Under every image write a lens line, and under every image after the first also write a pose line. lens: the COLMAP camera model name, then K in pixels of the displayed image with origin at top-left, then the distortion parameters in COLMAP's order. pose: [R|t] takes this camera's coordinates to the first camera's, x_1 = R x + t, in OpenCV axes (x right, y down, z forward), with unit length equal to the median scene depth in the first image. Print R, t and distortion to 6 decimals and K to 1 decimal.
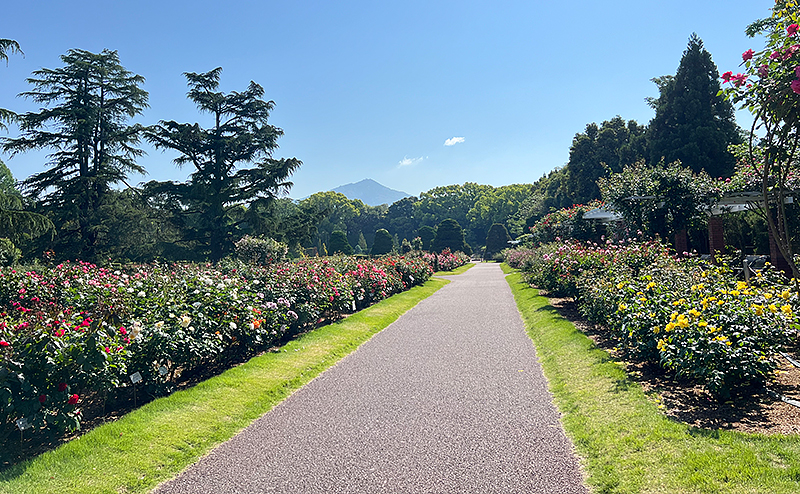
lens RADIAL K [[568.7, 0, 389.0], [0, 568.7, 246.1], [0, 0, 1]] dist [0.004951, -0.086755]
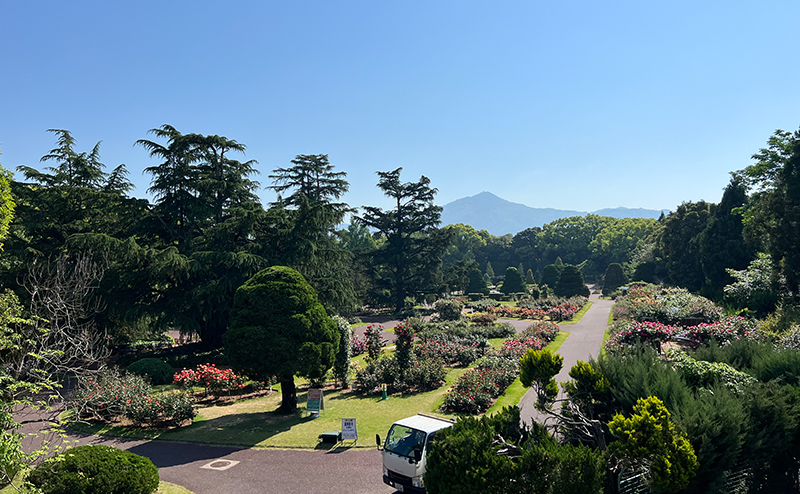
lens RADIAL K [[585.5, 0, 377.6], [0, 585.5, 244.7], [0, 0, 1]] dist [0.006246, -0.004163]
pose [[0.976469, -0.004254, -0.215618, -0.035075], [-0.000760, 0.999731, -0.023165, -0.079812], [0.215658, 0.022784, 0.976203, -0.427088]]
